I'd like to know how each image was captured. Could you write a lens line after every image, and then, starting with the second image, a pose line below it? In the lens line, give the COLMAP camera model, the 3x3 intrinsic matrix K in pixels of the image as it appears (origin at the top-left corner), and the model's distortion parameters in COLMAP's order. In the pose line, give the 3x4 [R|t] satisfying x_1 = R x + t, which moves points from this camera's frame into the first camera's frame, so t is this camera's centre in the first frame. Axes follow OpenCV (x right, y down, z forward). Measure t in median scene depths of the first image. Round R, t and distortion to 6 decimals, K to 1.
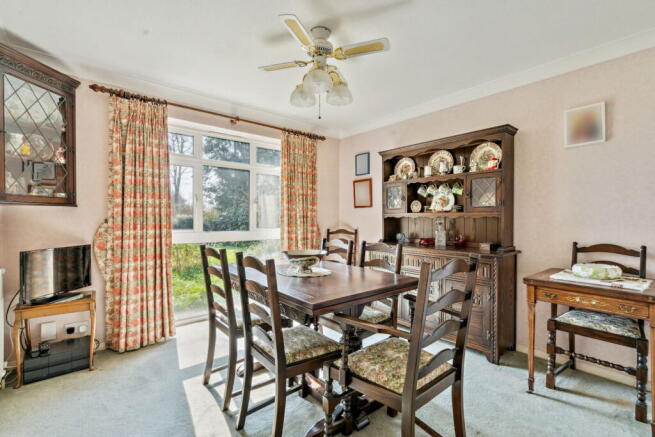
lens RADIAL K [[299.5, 0, 325.8], [0, 299.5, 221.4], [0, 0, 1]] dist [-0.004418, 0.002494]
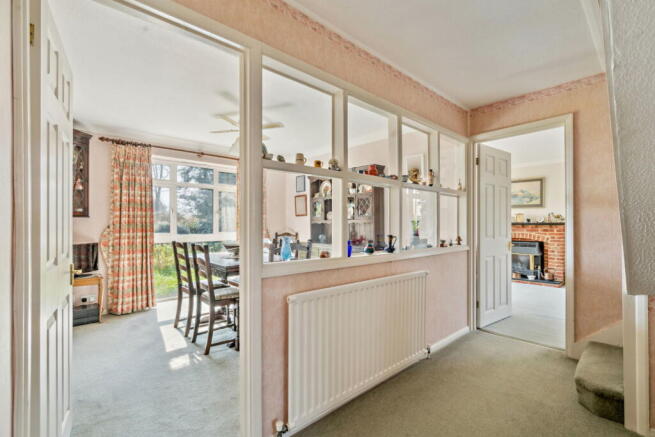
lens RADIAL K [[299.5, 0, 328.1], [0, 299.5, 221.9], [0, 0, 1]] dist [-0.004418, 0.002494]
pose [[0.998460, -0.004593, 0.055285, 0.265821], [0.005627, 0.999812, -0.018563, 0.007378], [-0.055189, 0.018846, 0.998298, -0.530653]]
